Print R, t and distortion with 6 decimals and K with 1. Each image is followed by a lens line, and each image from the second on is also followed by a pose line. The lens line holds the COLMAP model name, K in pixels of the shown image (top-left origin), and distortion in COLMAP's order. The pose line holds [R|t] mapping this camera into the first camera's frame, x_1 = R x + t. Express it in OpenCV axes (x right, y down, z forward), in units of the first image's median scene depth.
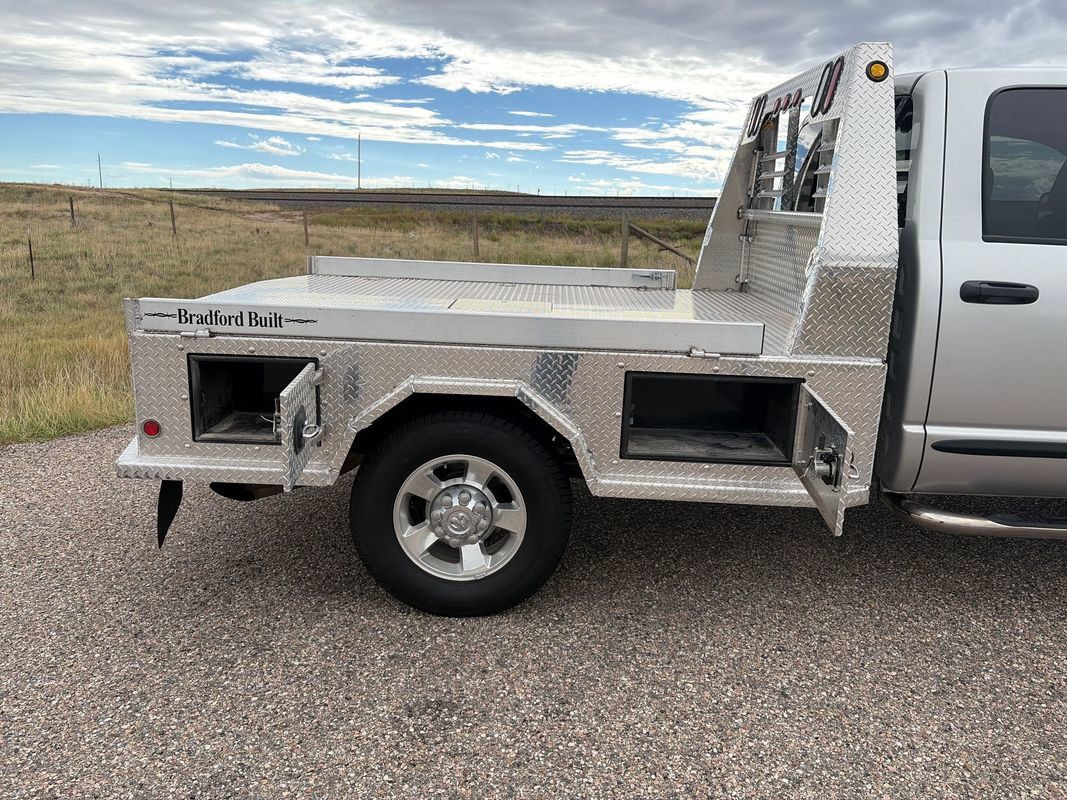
lens RADIAL K [[799.7, 0, 543.9], [0, 799.7, 404.9], [0, 0, 1]] dist [0.043998, -0.047662]
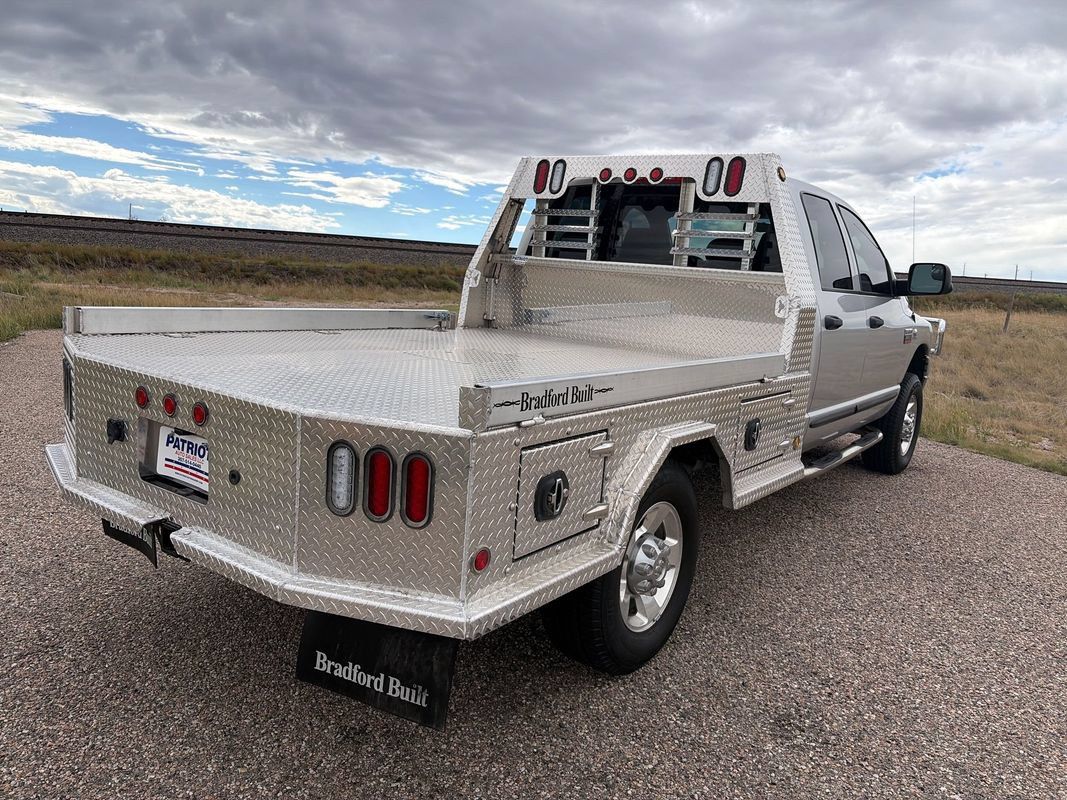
lens RADIAL K [[799.7, 0, 543.9], [0, 799.7, 404.9], [0, 0, 1]] dist [0.043998, -0.047662]
pose [[0.581825, -0.127853, 0.803202, -1.056397], [0.146615, 0.987876, 0.051045, -0.143441], [-0.799990, 0.088062, 0.593516, 0.526306]]
